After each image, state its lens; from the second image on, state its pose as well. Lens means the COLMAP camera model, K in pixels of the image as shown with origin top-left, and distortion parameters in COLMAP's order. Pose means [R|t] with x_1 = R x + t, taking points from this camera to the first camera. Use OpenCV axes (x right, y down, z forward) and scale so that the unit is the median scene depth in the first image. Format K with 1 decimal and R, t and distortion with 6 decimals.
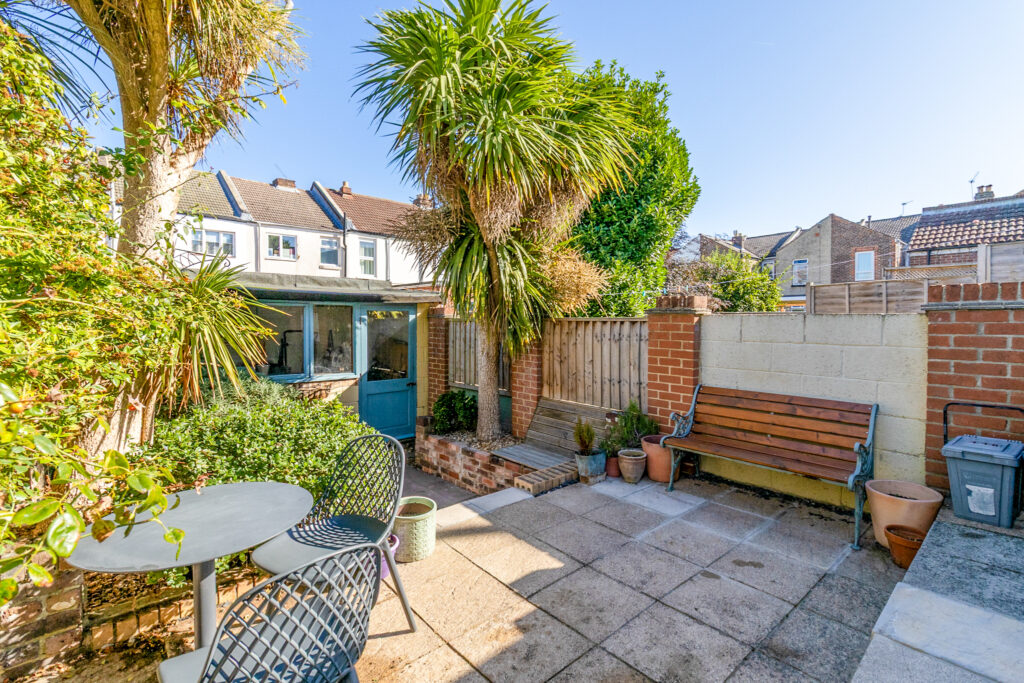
lens RADIAL K [[463.8, 0, 514.2], [0, 463.8, 333.8], [0, 0, 1]] dist [0.004559, -0.000343]
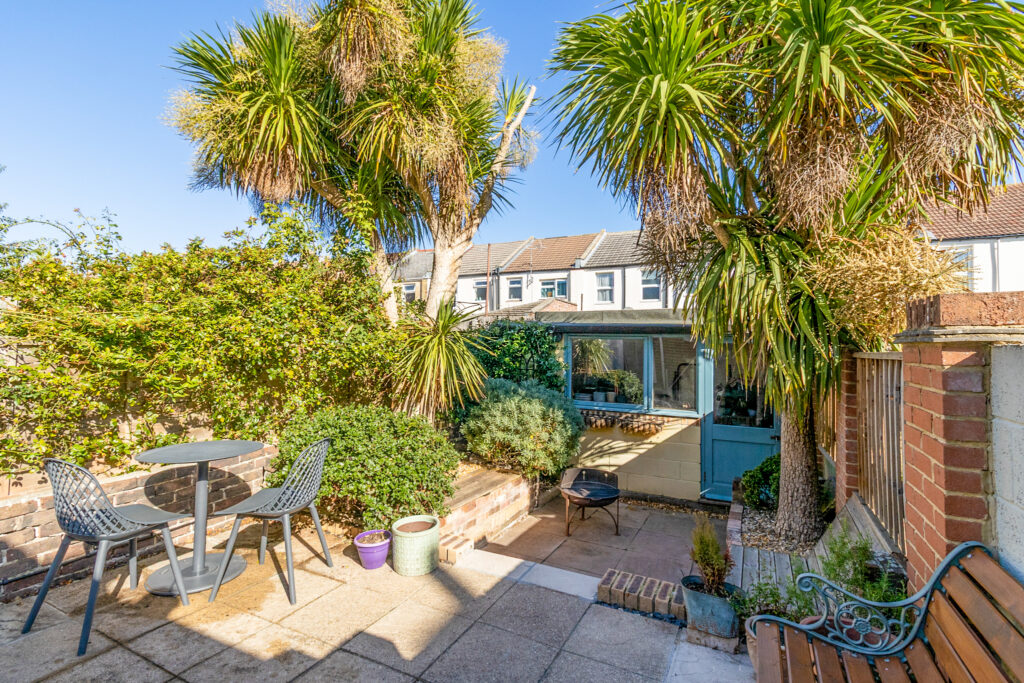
lens RADIAL K [[463.8, 0, 514.2], [0, 463.8, 333.8], [0, 0, 1]] dist [0.004559, -0.000343]
pose [[0.388859, -0.028397, -0.920859, 0.444015], [-0.039433, 0.998096, -0.047430, -0.012834], [0.920453, 0.054756, 0.386999, 0.396555]]
